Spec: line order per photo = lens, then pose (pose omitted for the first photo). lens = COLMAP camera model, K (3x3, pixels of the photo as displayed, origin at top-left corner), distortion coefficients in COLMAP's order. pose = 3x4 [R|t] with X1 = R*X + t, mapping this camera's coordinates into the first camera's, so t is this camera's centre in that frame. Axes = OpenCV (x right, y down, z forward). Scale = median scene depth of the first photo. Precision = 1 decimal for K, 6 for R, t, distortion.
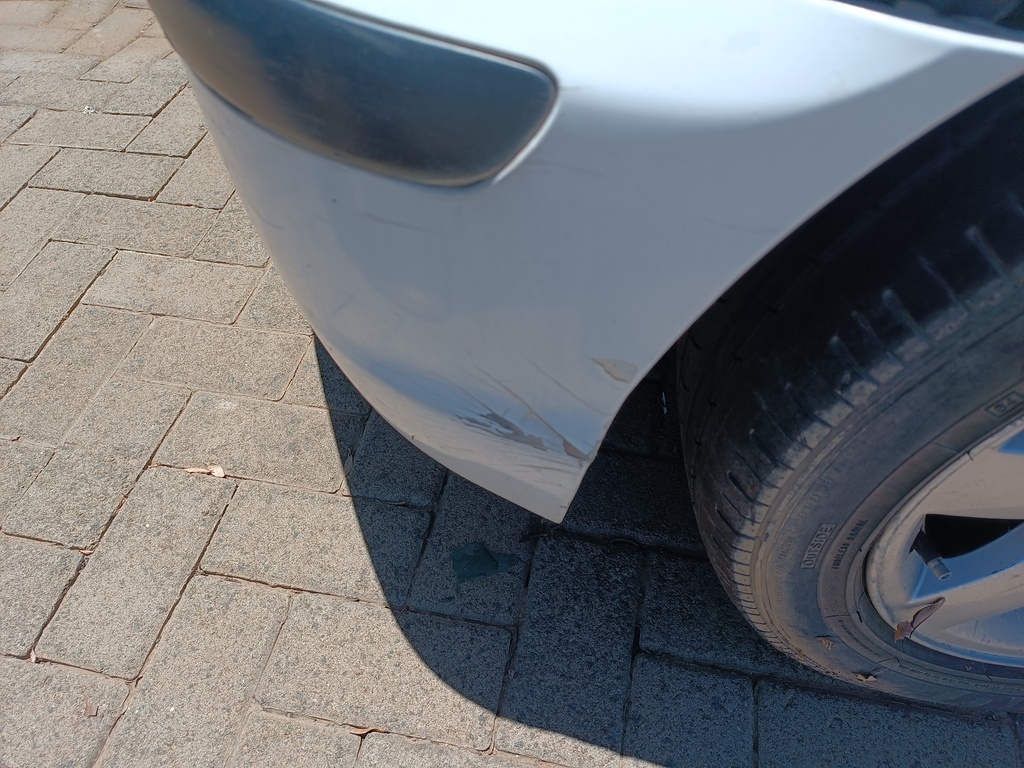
lens RADIAL K [[761.9, 0, 512.0], [0, 761.9, 384.0], [0, 0, 1]] dist [0.009252, -0.004633]
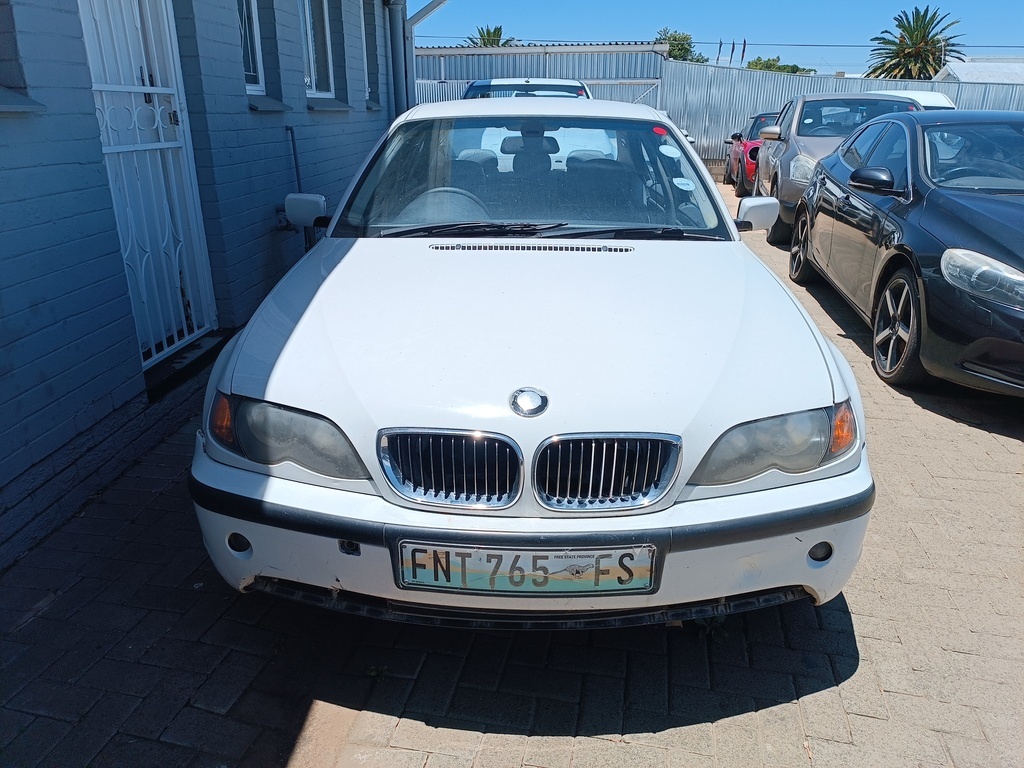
lens RADIAL K [[769.0, 0, 512.0], [0, 769.0, 384.0], [0, 0, 1]] dist [0.016130, -0.002597]
pose [[0.010224, -0.319692, 0.947466, -2.410186], [0.757429, 0.621083, 0.201391, -1.791962], [-0.652838, 0.715579, 0.248494, 0.295575]]
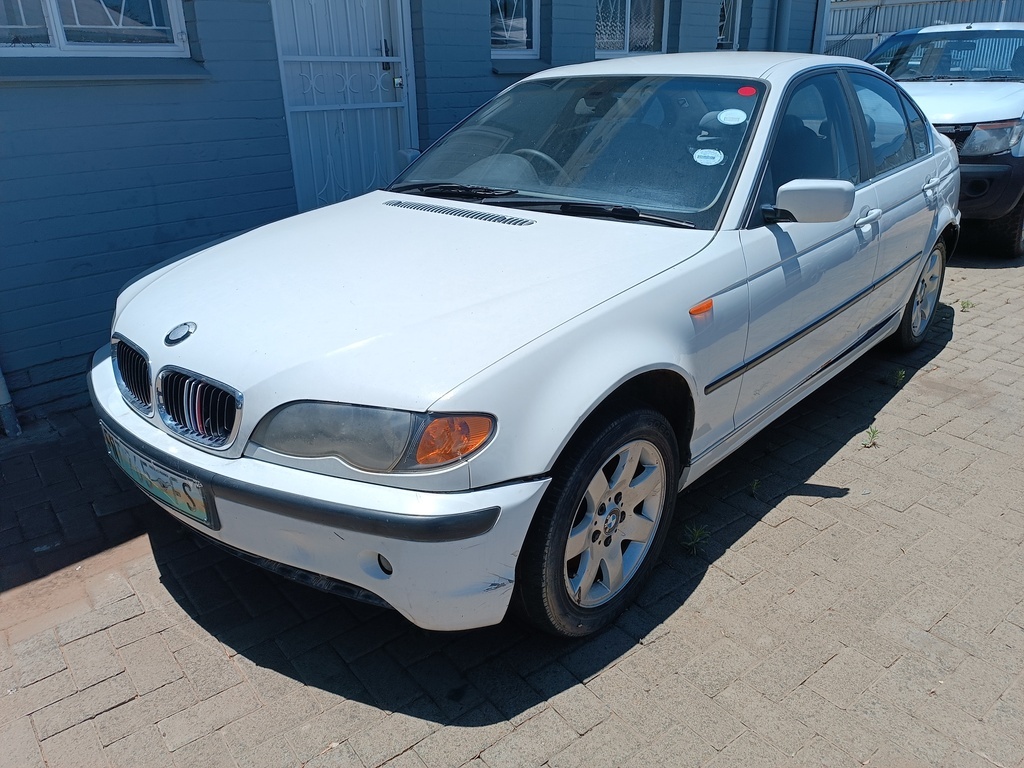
lens RADIAL K [[750.2, 0, 512.0], [0, 750.2, 384.0], [0, 0, 1]] dist [0.015562, 0.003206]
pose [[0.651409, -0.283216, 0.703886, -1.383785], [0.579381, 0.784673, -0.220465, 0.084428], [-0.489881, 0.551431, 0.675233, -1.313343]]
